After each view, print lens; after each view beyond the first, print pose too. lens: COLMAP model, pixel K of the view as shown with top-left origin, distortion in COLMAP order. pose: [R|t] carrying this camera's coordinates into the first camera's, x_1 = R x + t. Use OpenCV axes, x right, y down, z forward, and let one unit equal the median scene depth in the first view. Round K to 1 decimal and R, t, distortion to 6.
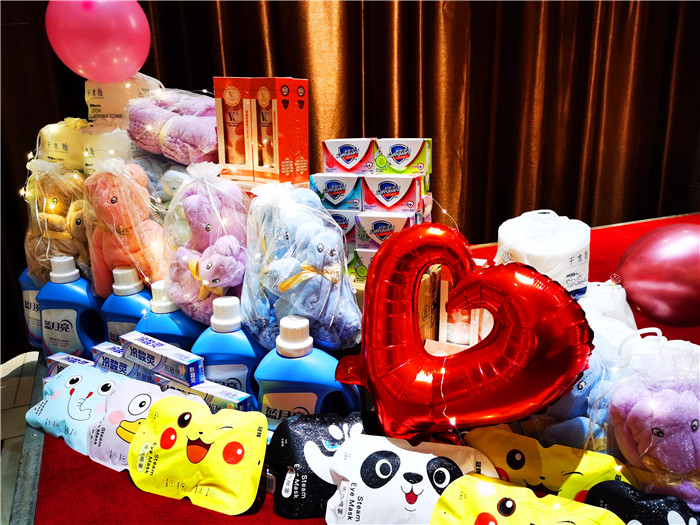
lens RADIAL K [[539.3, 0, 350.0], [0, 539.3, 262.5], [0, 0, 1]] dist [0.105132, 0.000825]
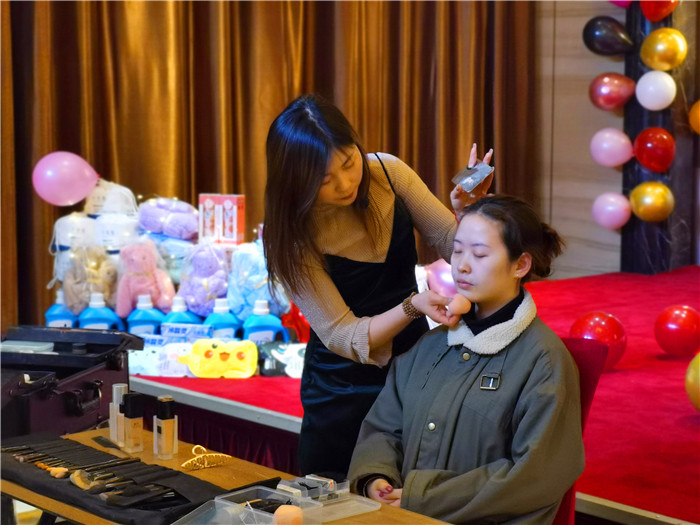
lens RADIAL K [[1637.7, 0, 350.0], [0, 1637.7, 262.5], [0, 0, 1]] dist [0.095862, 0.209574]
pose [[0.954468, -0.016918, 0.297835, -1.656766], [0.072908, 0.981344, -0.177902, 1.107895], [-0.289268, 0.191516, 0.937894, -5.182962]]
